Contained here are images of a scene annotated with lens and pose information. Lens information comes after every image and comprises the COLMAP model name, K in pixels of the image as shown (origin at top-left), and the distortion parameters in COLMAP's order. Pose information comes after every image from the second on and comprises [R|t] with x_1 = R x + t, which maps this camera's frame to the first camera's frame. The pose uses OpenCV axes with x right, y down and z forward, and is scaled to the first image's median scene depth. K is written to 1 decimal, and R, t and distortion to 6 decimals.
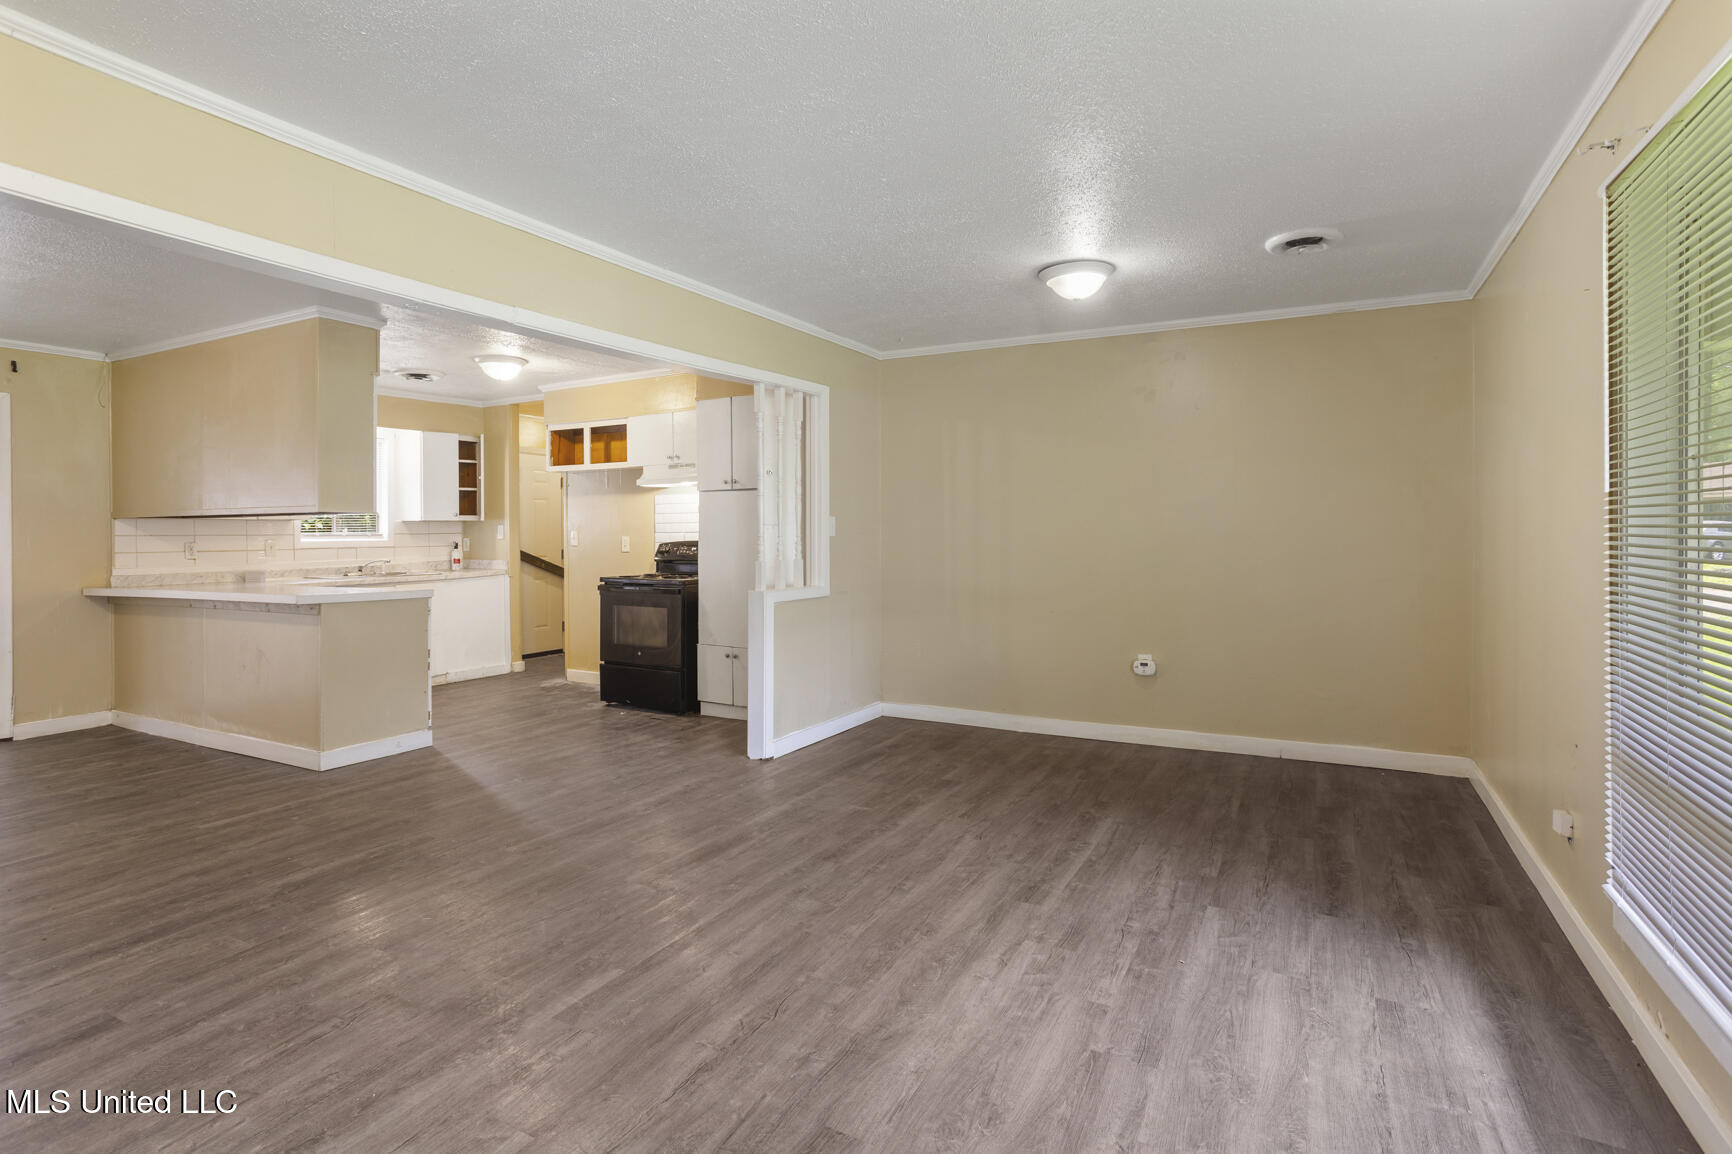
lens RADIAL K [[846.7, 0, 867.9], [0, 846.7, 555.0], [0, 0, 1]] dist [-0.000450, 0.000079]
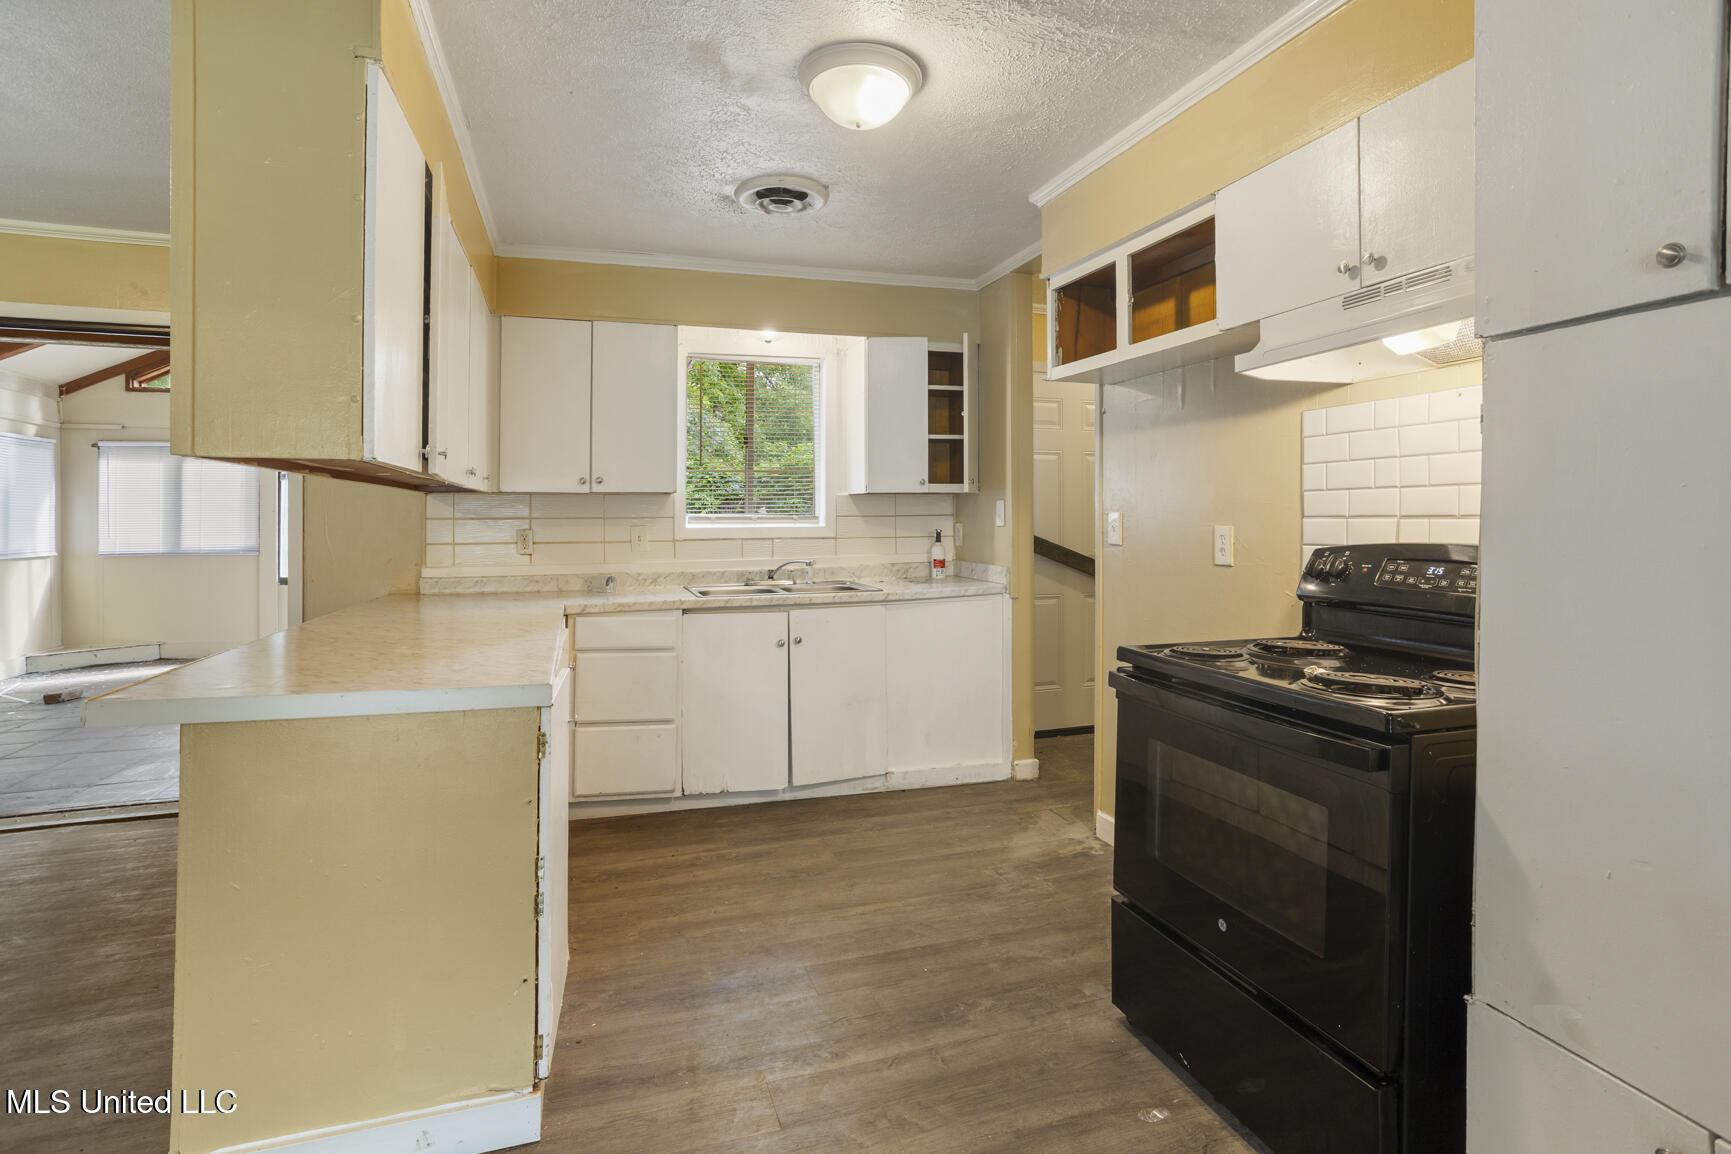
lens RADIAL K [[831.6, 0, 862.2], [0, 831.6, 509.9], [0, 0, 1]] dist [-0.029357, 0.000251]
pose [[0.718824, -0.000702, -0.695192, -0.139156], [-0.020545, 0.999541, -0.022253, -0.017172], [0.694889, 0.030278, 0.718479, 0.604207]]
